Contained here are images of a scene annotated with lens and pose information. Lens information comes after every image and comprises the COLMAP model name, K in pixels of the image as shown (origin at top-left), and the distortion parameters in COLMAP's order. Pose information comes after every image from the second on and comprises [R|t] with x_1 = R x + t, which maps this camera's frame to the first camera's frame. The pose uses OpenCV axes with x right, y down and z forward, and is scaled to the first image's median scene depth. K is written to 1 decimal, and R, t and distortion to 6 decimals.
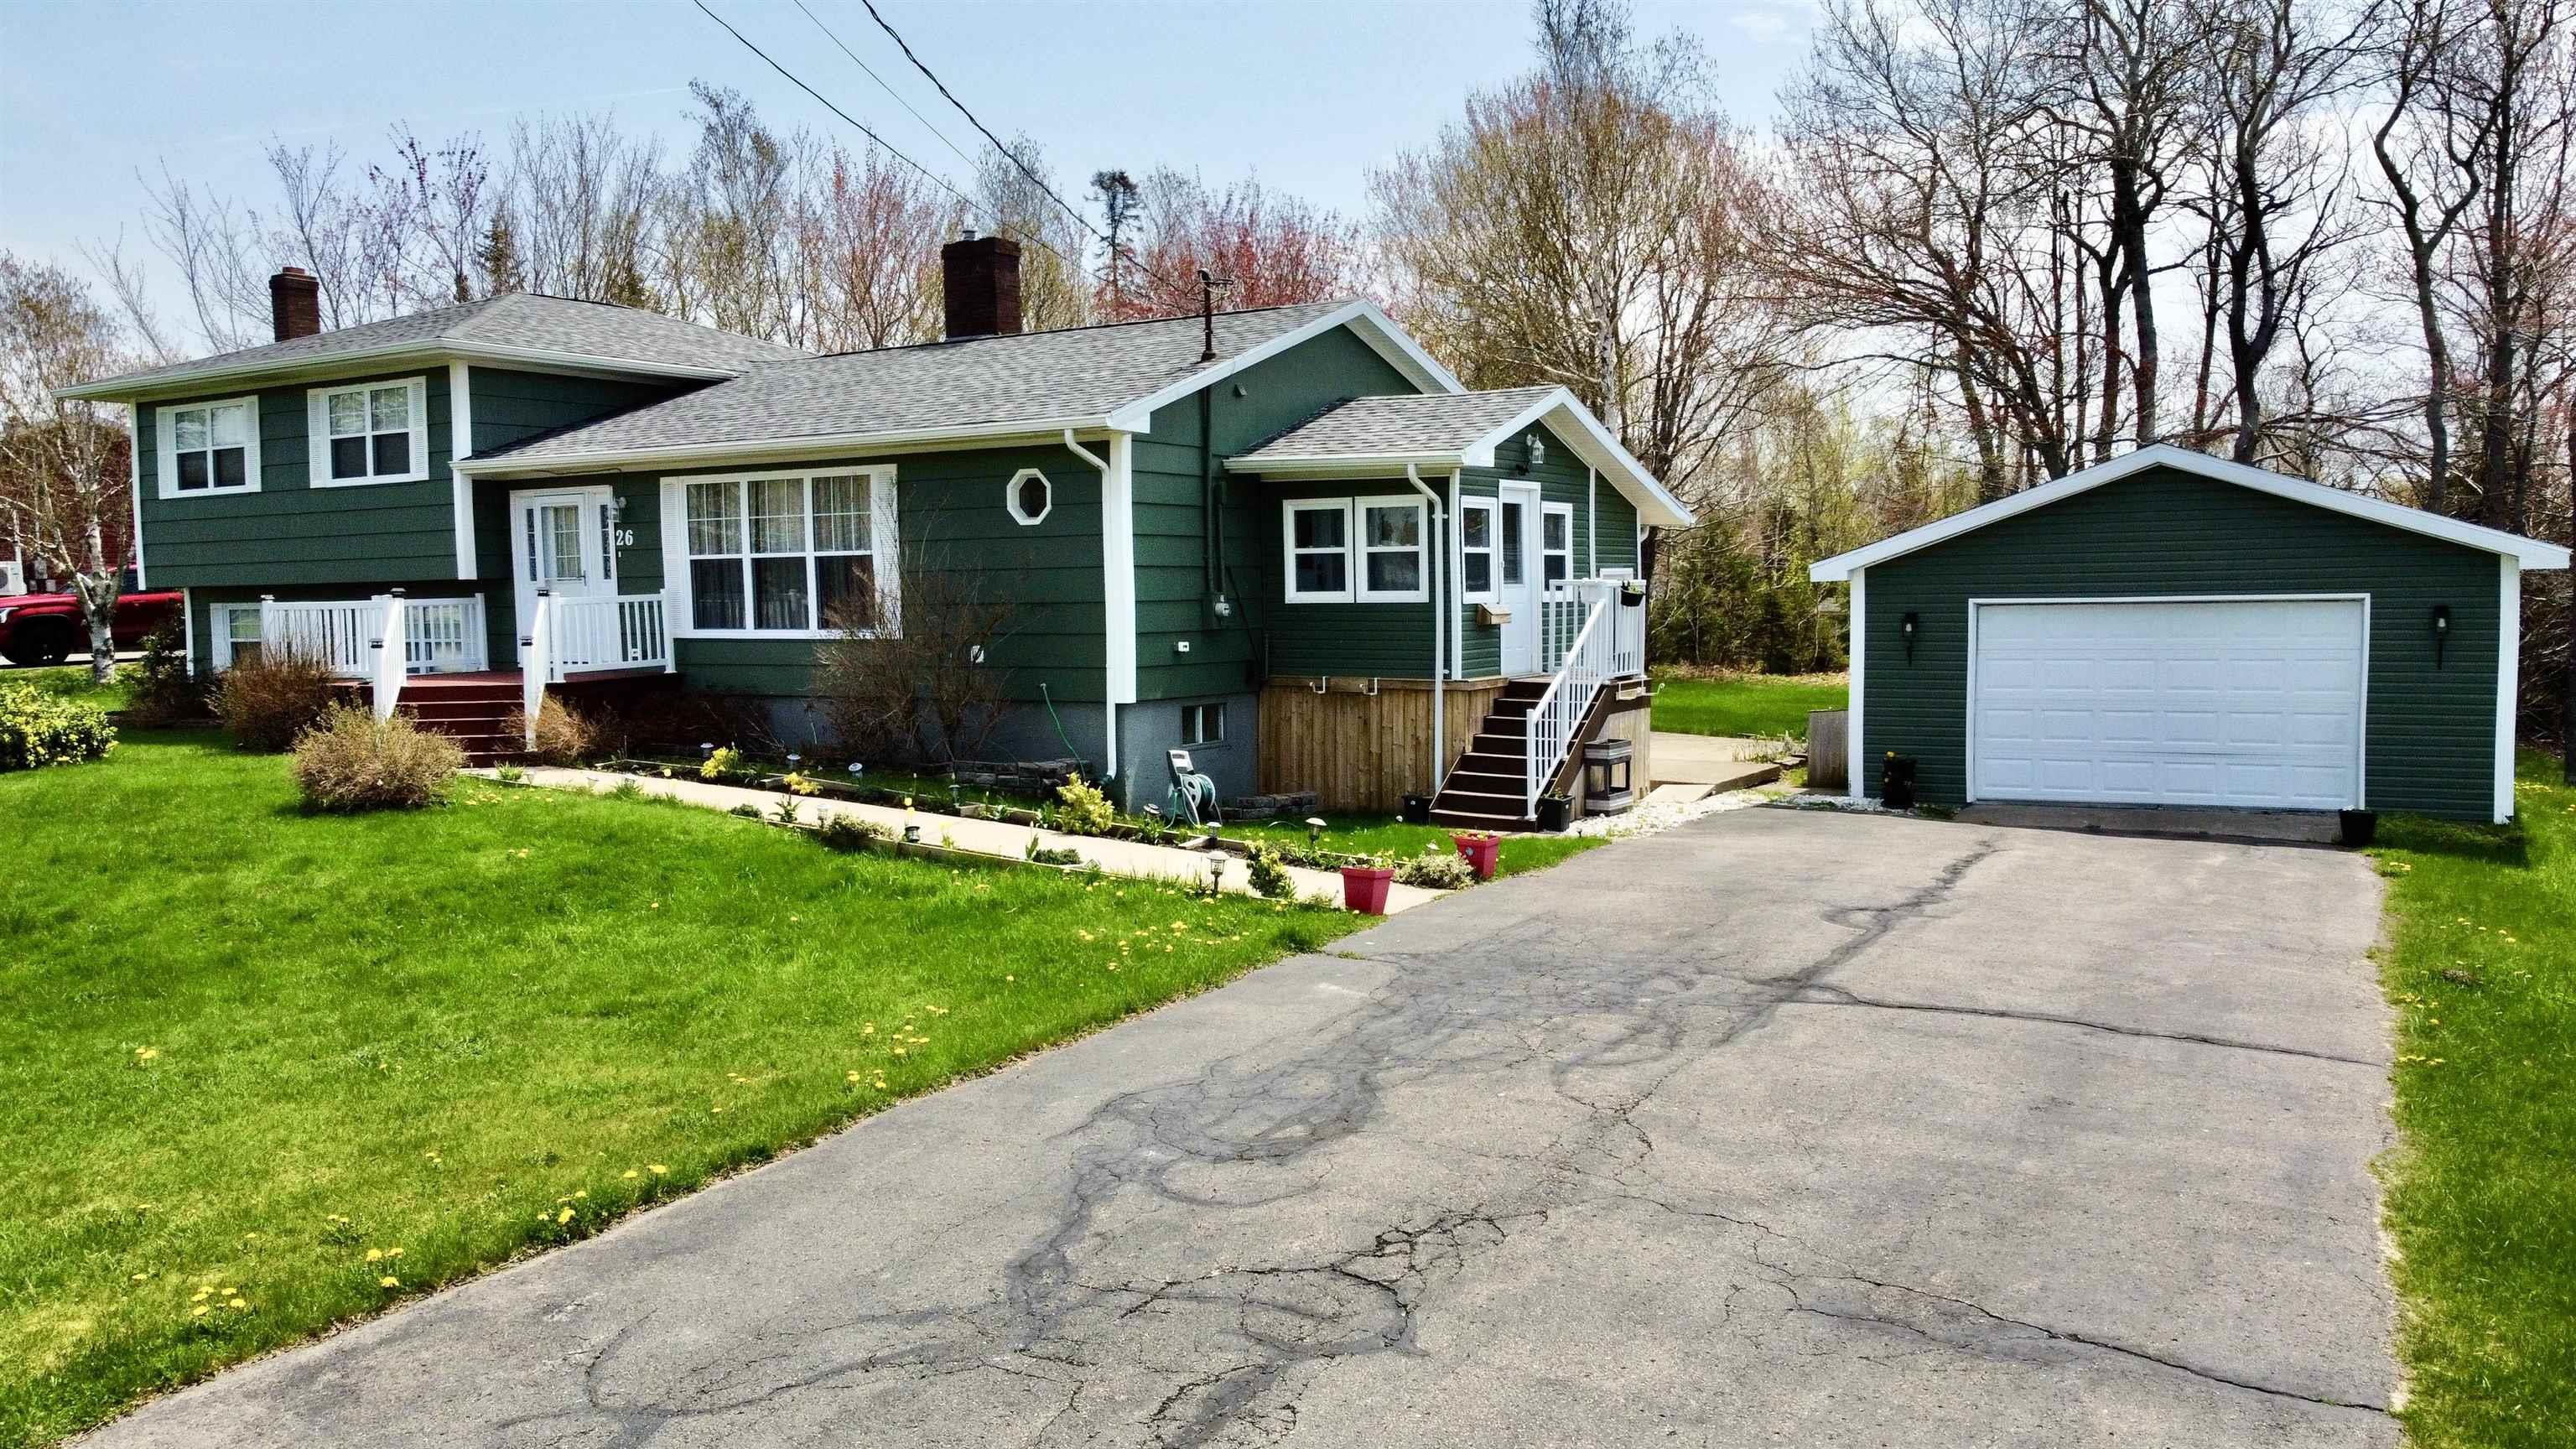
lens RADIAL K [[1992.0, 0, 1288.0], [0, 1992.0, 724.5], [0, 0, 1]] dist [0.002351, -0.000033]
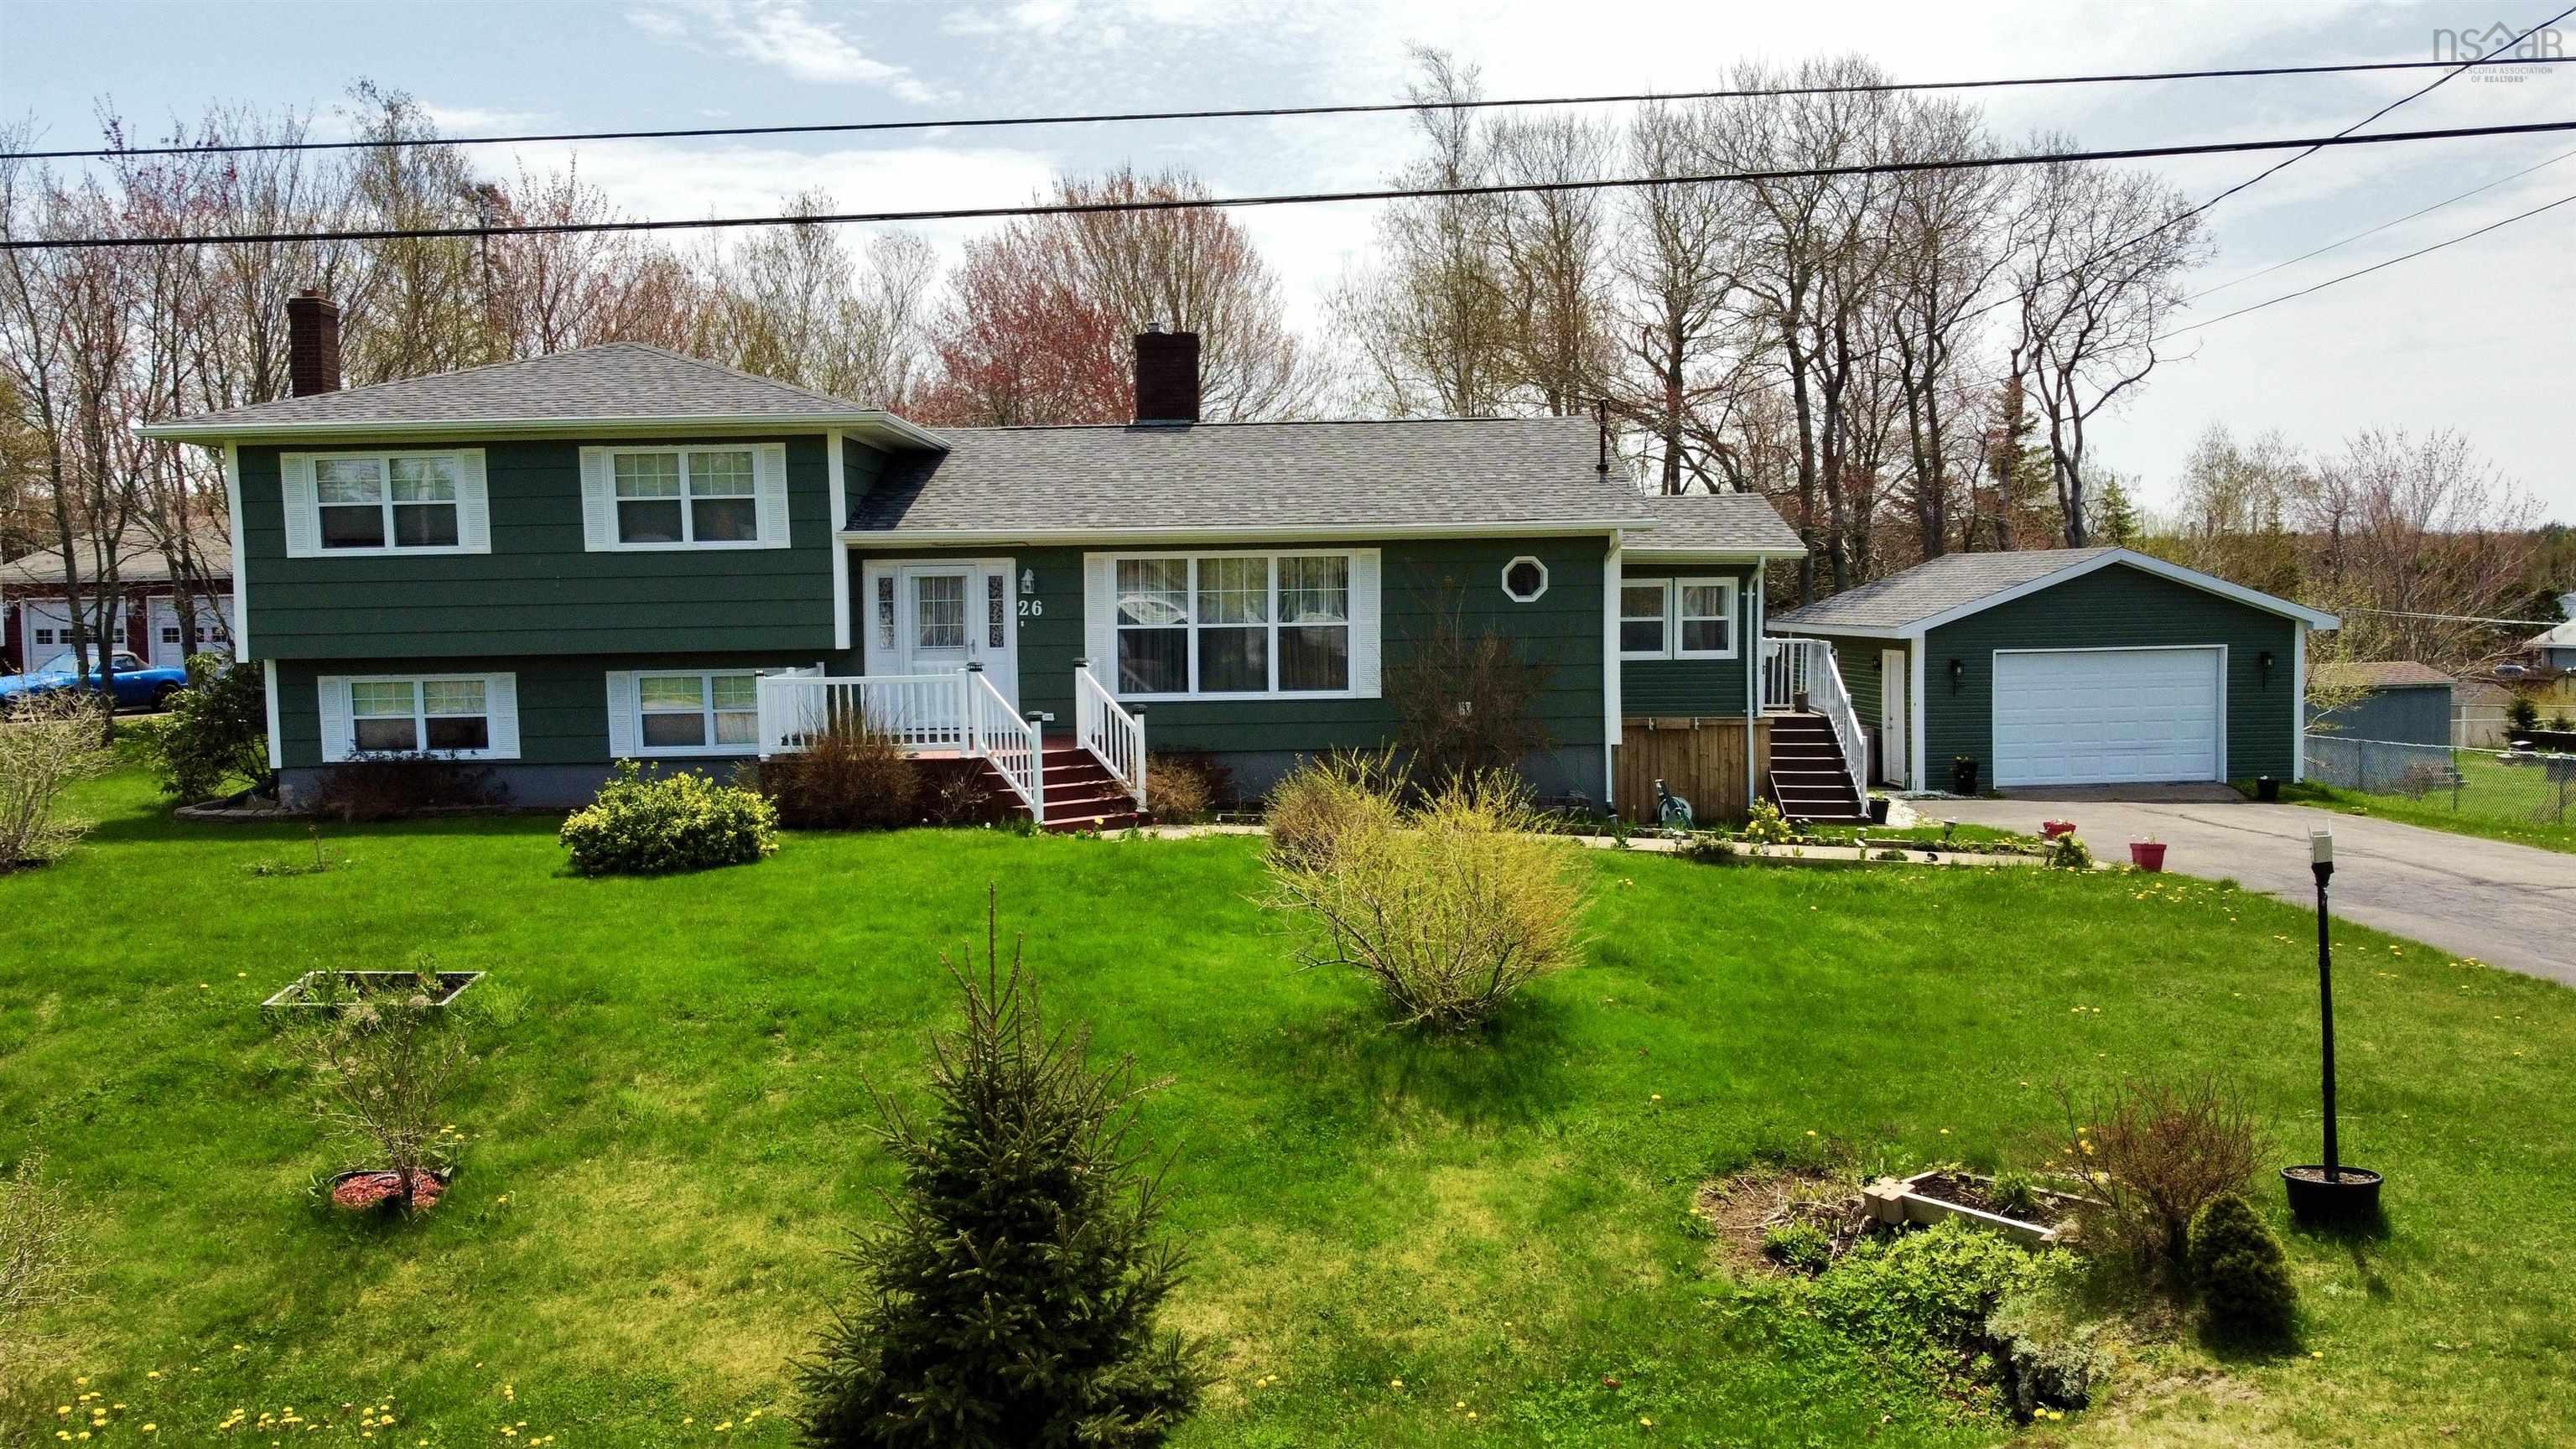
lens RADIAL K [[1992.0, 0, 1288.0], [0, 1992.0, 724.5], [0, 0, 1]] dist [0.002351, -0.000033]
pose [[0.843366, -0.035406, 0.536172, -0.866638], [0.040543, 0.999175, 0.002209, -0.032180], [-0.535808, 0.019875, 0.844106, 0.045880]]
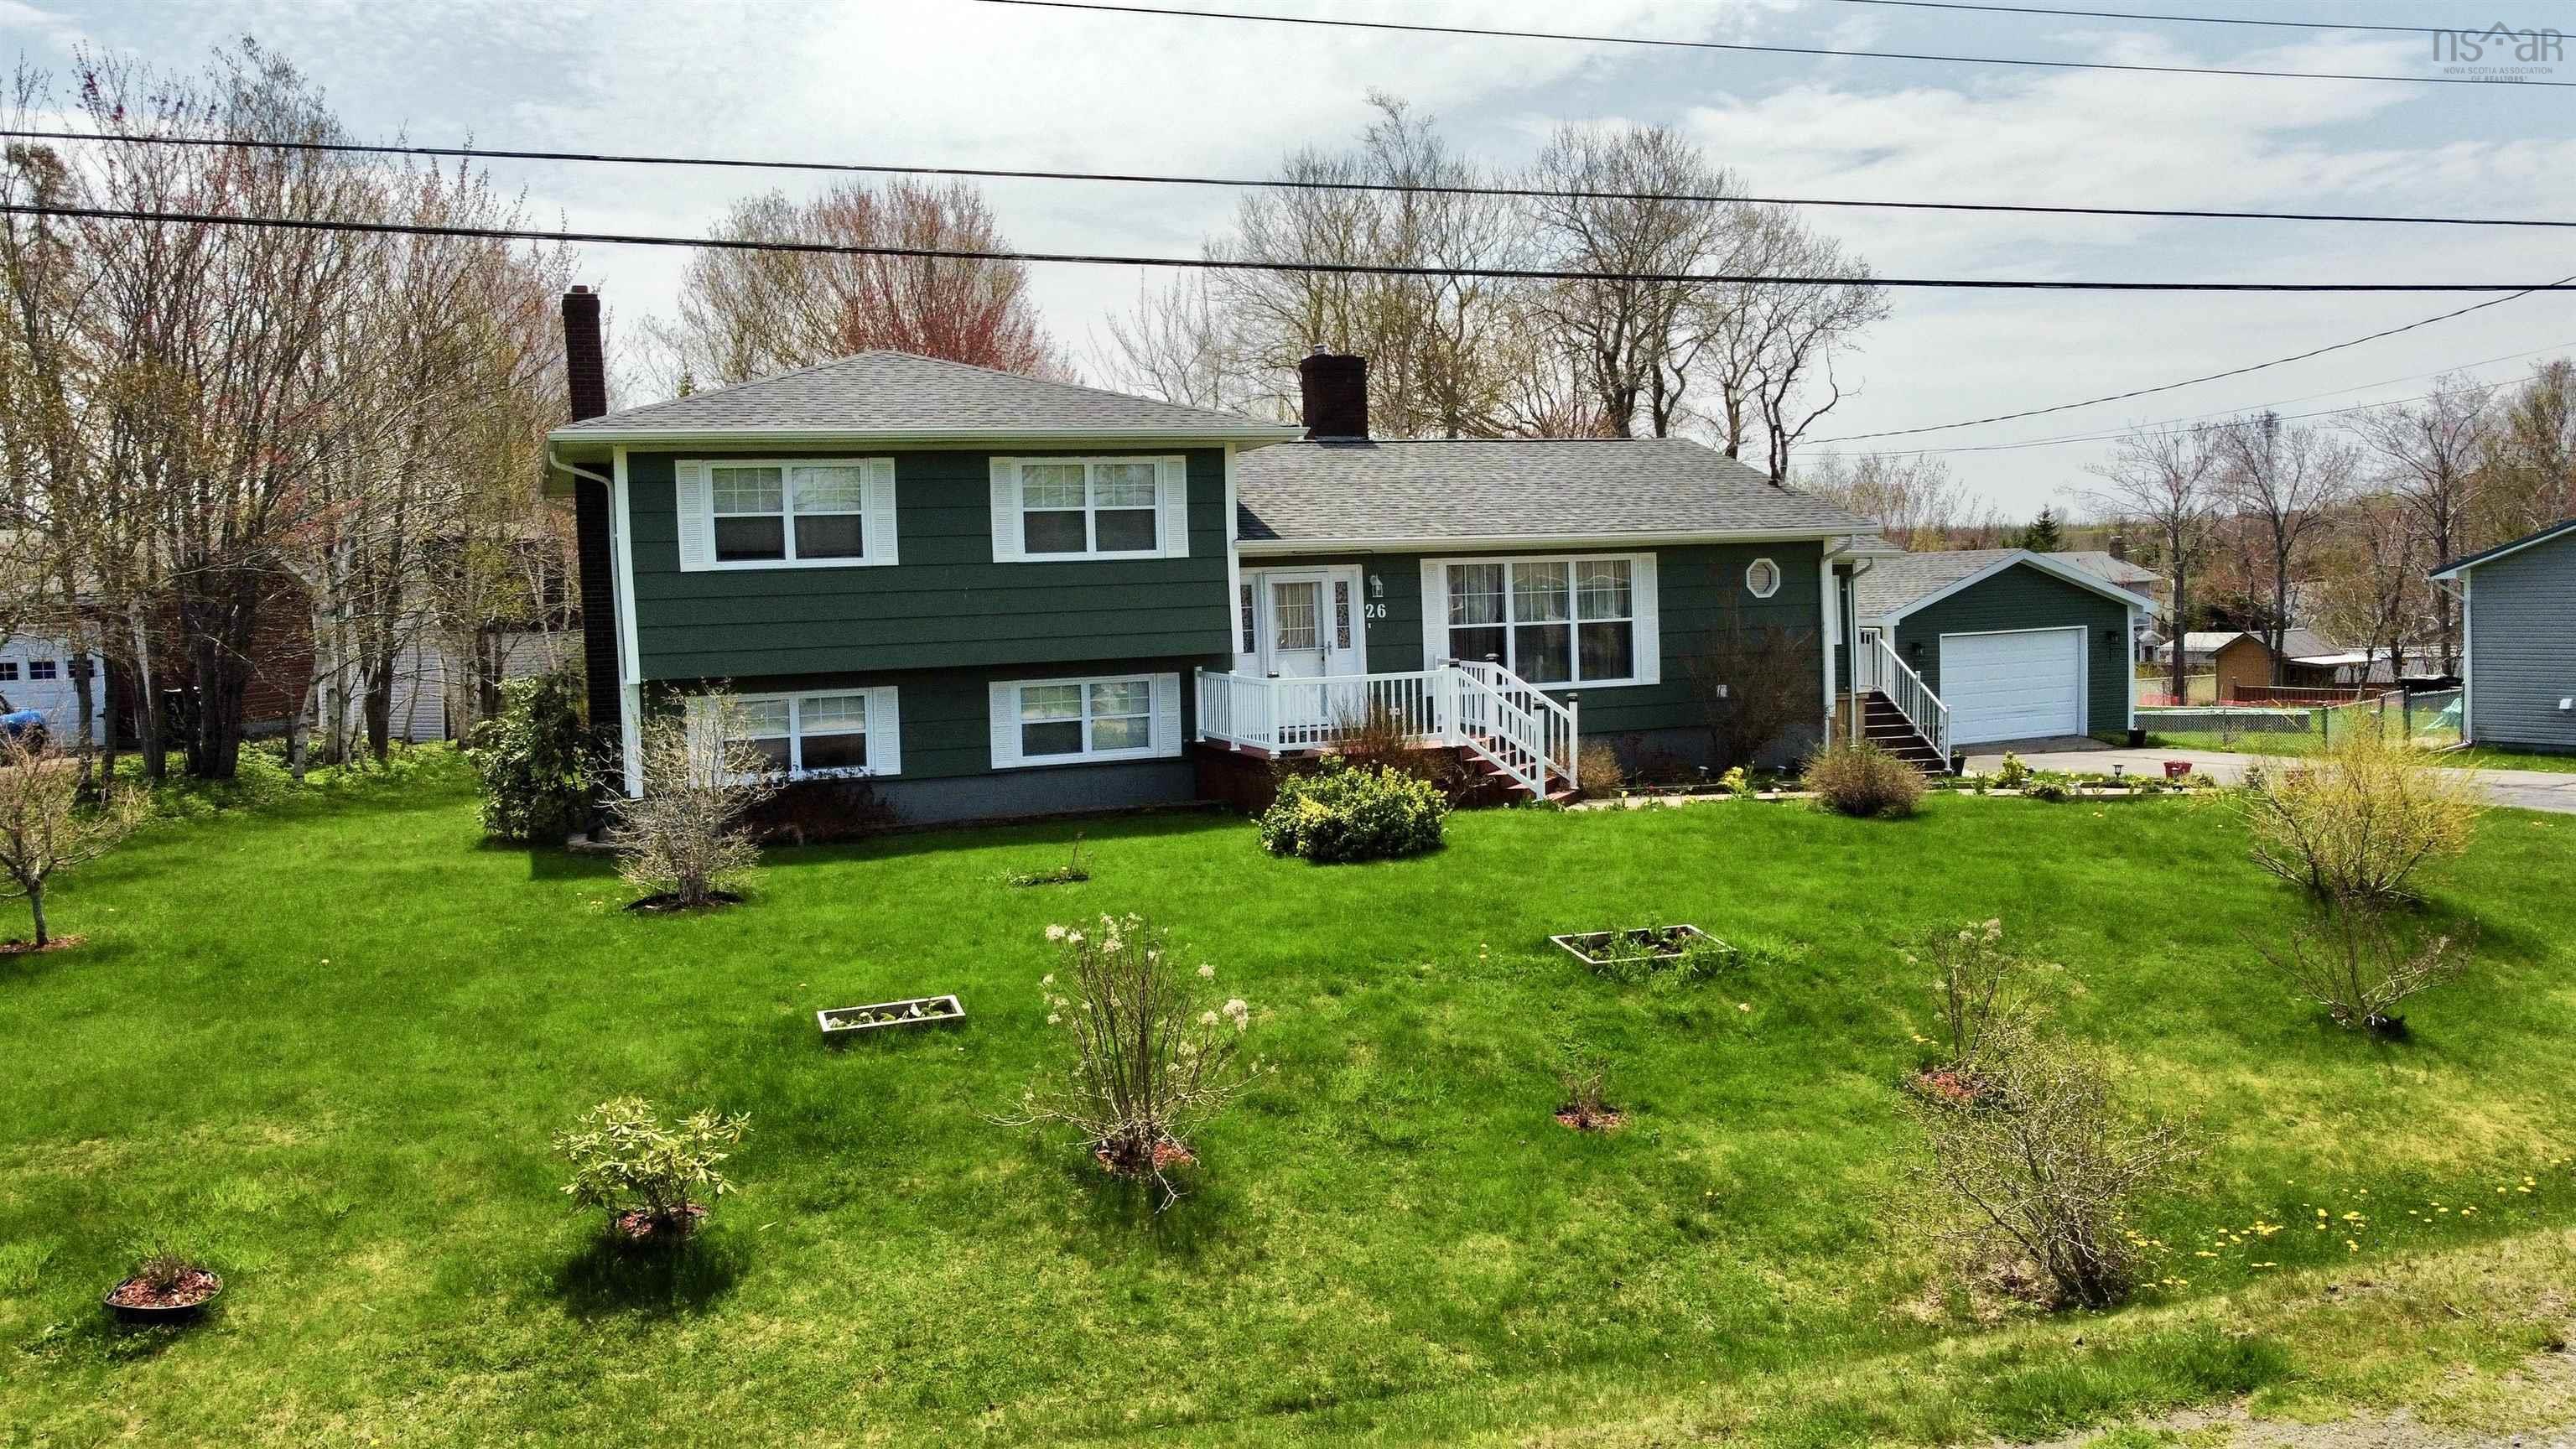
lens RADIAL K [[1890.8, 0, 1288.0], [0, 1890.8, 724.5], [0, 0, 1]] dist [0.046069, 0.001764]
pose [[0.601213, -0.060071, 0.796828, -1.354403], [0.081760, 0.996561, 0.013440, -0.052814], [-0.794895, 0.057068, 0.604057, 0.434317]]
